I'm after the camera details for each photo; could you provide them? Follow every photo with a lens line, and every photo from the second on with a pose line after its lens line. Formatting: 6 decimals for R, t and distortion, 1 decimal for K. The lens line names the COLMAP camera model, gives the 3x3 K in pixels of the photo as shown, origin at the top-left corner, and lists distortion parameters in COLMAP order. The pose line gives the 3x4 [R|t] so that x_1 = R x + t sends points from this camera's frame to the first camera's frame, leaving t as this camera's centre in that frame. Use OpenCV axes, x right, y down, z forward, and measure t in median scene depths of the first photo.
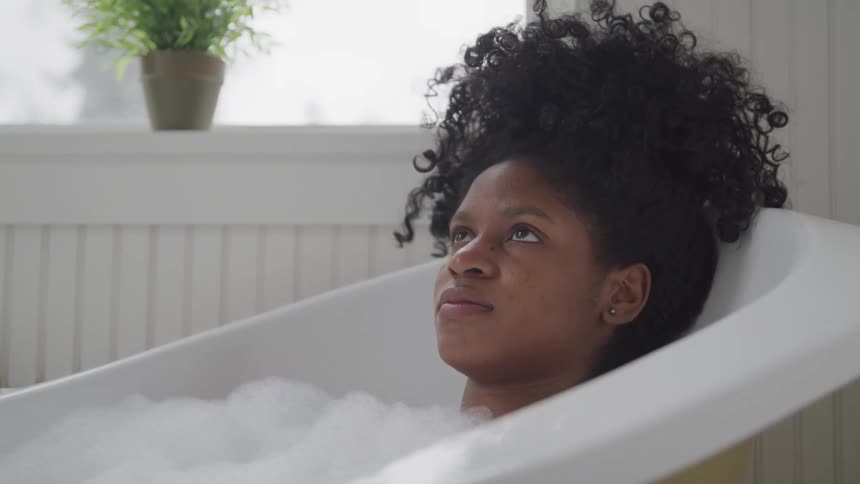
lens RADIAL K [[1223.2, 0, 430.0], [0, 1223.2, 242.0], [0, 0, 1]] dist [-0.036944, 0.025762]
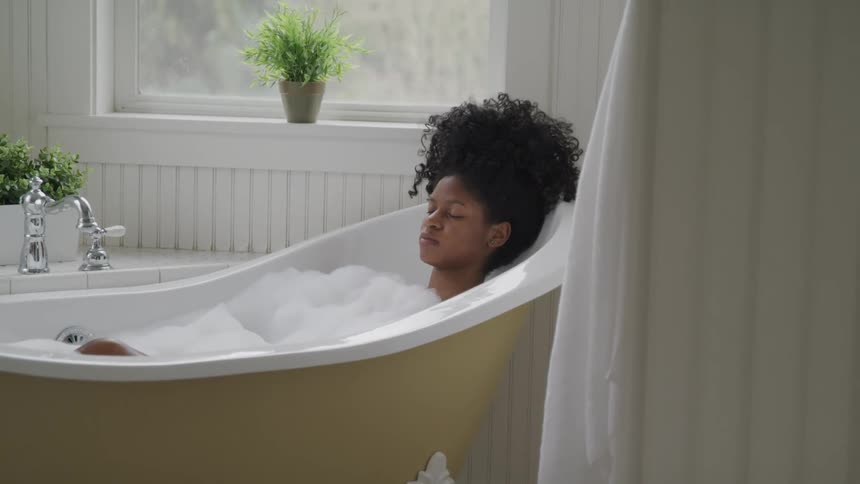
lens RADIAL K [[1223.2, 0, 430.0], [0, 1223.2, 242.0], [0, 0, 1]] dist [-0.036944, 0.025762]
pose [[0.998147, 0.032169, -0.051652, 0.145937], [-0.024043, 0.988261, 0.150874, -0.293276], [0.055899, -0.149352, 0.987203, -1.335292]]
